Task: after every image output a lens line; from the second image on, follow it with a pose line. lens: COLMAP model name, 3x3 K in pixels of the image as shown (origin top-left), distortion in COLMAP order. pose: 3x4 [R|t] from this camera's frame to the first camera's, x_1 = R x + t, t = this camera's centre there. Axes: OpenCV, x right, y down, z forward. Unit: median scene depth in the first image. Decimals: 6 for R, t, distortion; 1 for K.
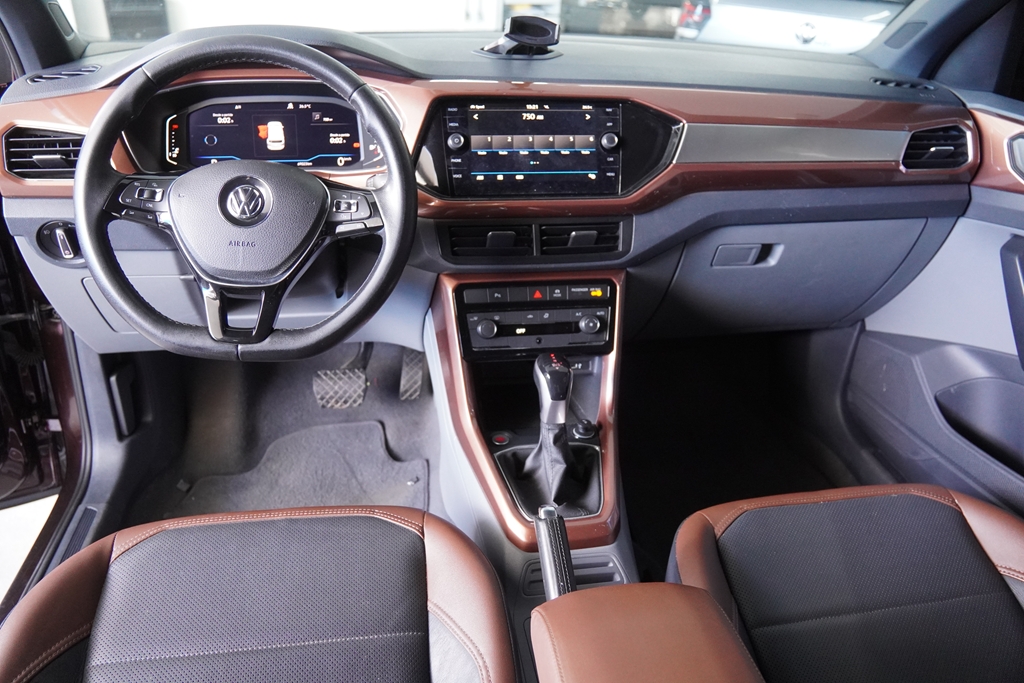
lens RADIAL K [[762.9, 0, 512.1], [0, 762.9, 340.4], [0, 0, 1]] dist [-0.086941, 0.014645]
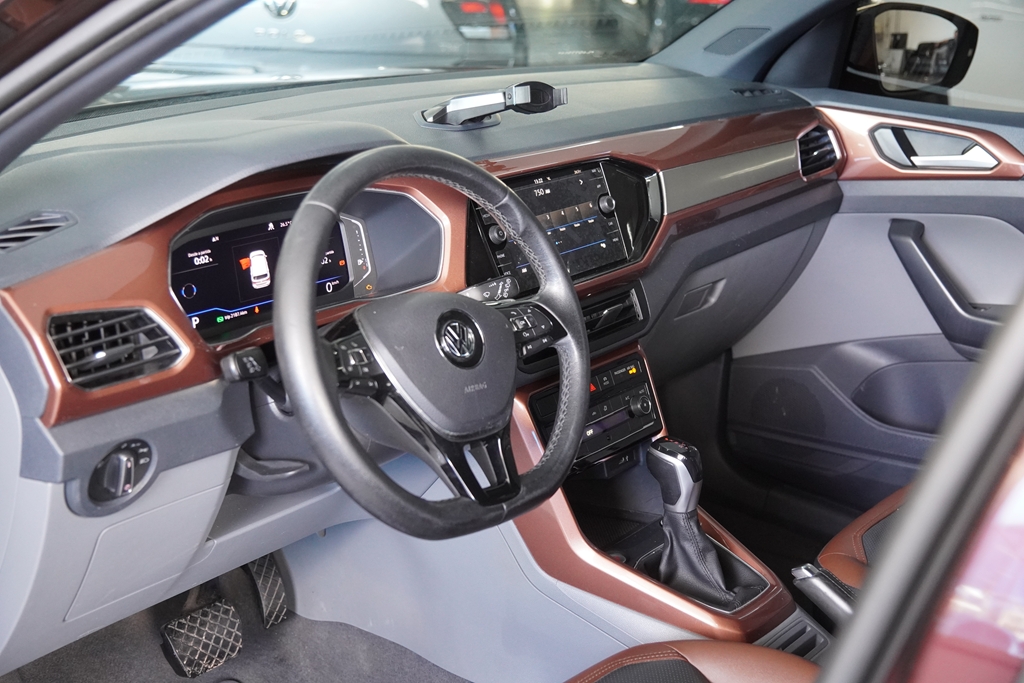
lens RADIAL K [[1410.6, 0, 512.1], [0, 1410.6, 342.9], [0, 0, 1]] dist [0.152870, 0.000000]
pose [[0.750223, -0.223286, 0.622341, -1.003401], [0.300137, 0.953694, -0.019640, -0.101991], [-0.589138, 0.201522, 0.782500, -0.212256]]
